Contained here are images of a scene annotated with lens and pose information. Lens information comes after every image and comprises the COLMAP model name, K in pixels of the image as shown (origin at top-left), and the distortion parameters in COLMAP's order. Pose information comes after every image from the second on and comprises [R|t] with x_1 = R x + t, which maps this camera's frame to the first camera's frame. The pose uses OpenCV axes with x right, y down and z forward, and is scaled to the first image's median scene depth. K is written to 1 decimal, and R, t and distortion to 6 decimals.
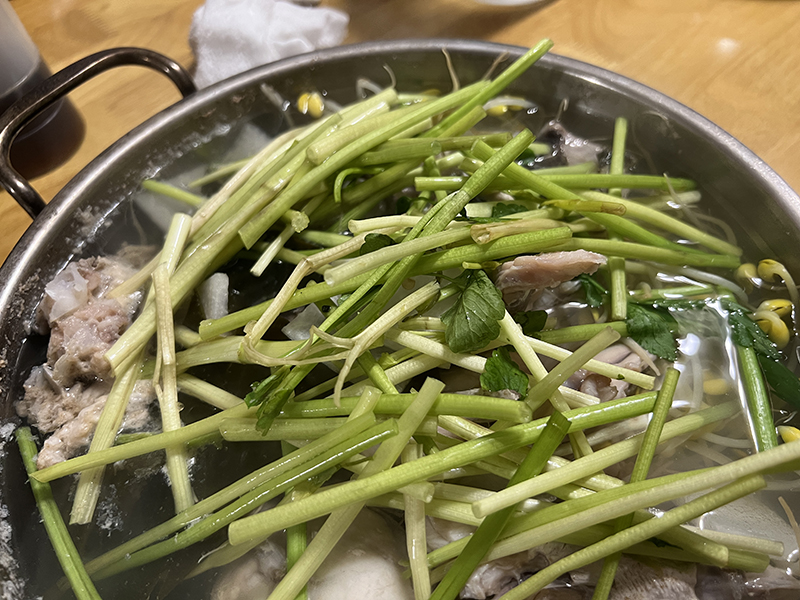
lens RADIAL K [[625.6, 0, 400.0], [0, 625.6, 300.0], [0, 0, 1]] dist [0.023860, -0.040947]
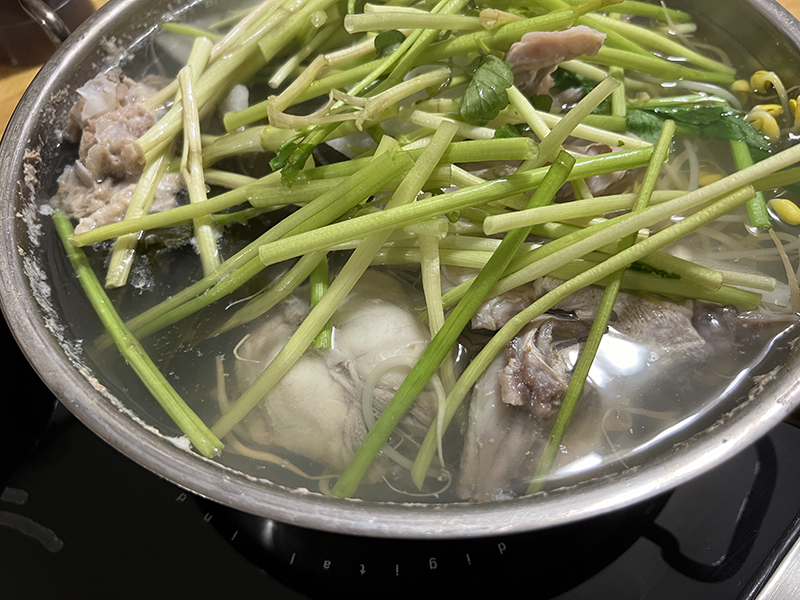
lens RADIAL K [[625.6, 0, 400.0], [0, 625.6, 300.0], [0, 0, 1]] dist [0.023860, -0.040947]
pose [[0.999988, -0.004843, 0.001195, -0.023569], [0.004832, 0.999948, 0.009017, 0.327582], [-0.001239, -0.009011, 0.999959, -0.060600]]
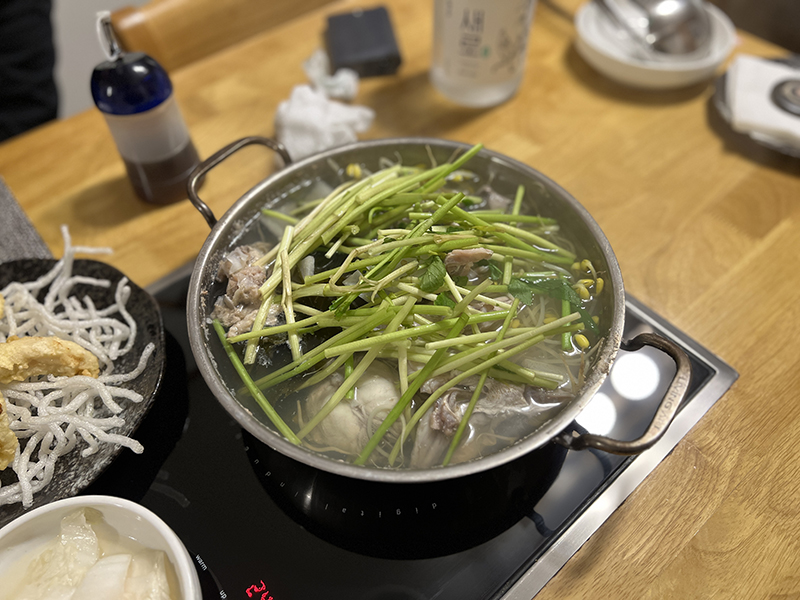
lens RADIAL K [[601.2, 0, 400.0], [0, 601.2, 300.0], [0, 0, 1]] dist [0.116519, -0.001144]
pose [[0.999241, 0.038895, -0.002340, 0.010368], [-0.038965, 0.997601, -0.057211, 0.208780], [0.000109, 0.057258, 0.998359, -0.975906]]
